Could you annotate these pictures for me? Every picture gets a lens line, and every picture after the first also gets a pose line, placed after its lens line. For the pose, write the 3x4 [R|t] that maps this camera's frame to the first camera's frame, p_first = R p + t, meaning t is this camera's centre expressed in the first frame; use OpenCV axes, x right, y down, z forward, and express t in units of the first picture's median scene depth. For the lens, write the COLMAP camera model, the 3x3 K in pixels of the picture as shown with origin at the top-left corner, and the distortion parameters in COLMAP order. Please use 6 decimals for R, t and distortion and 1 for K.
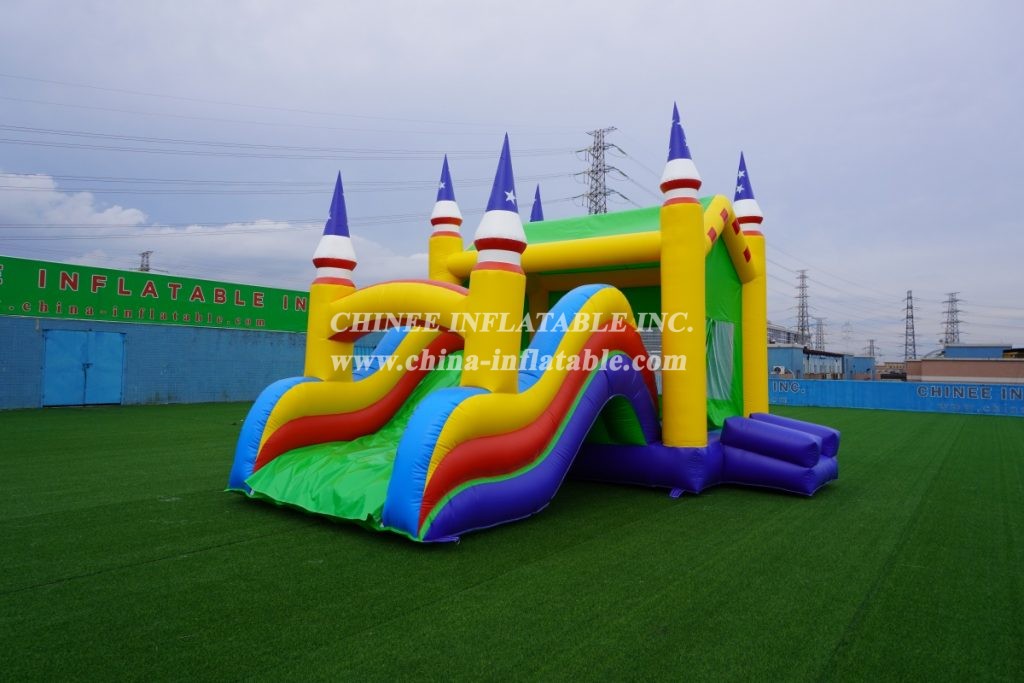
lens RADIAL K [[690.7, 0, 512.2], [0, 690.7, 347.1], [0, 0, 1]] dist [-0.002609, 0.001553]
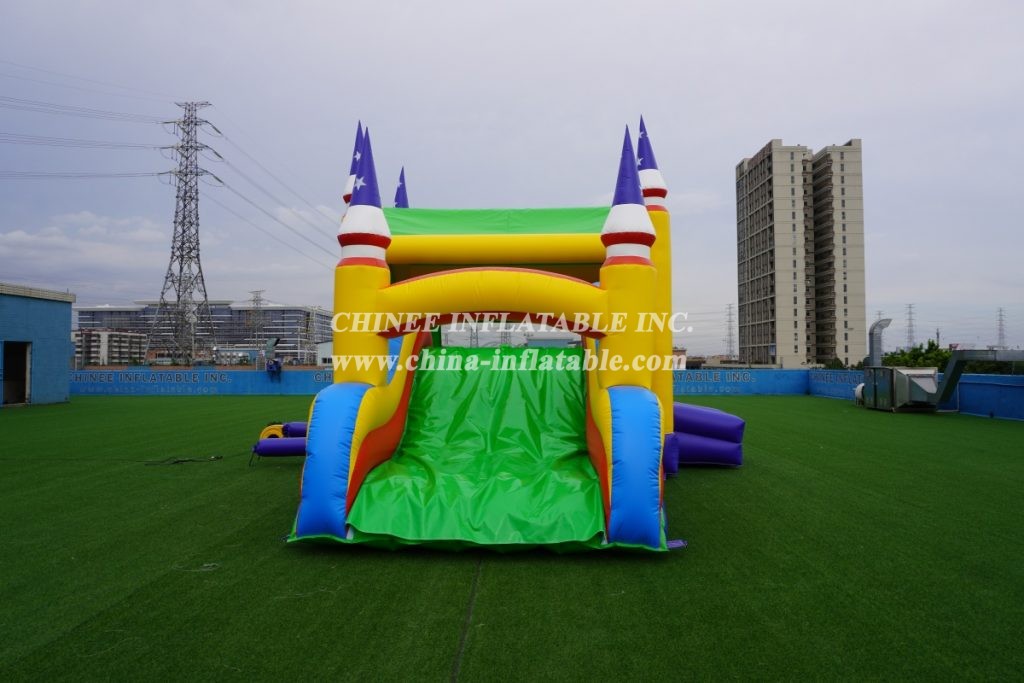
lens RADIAL K [[690.7, 0, 502.3], [0, 690.7, 338.5], [0, 0, 1]] dist [-0.002609, 0.001553]
pose [[0.819964, 0.001831, 0.572412, -0.552007], [0.000744, 0.999991, -0.004265, -0.004428], [-0.572414, 0.003923, 0.819955, 0.222475]]
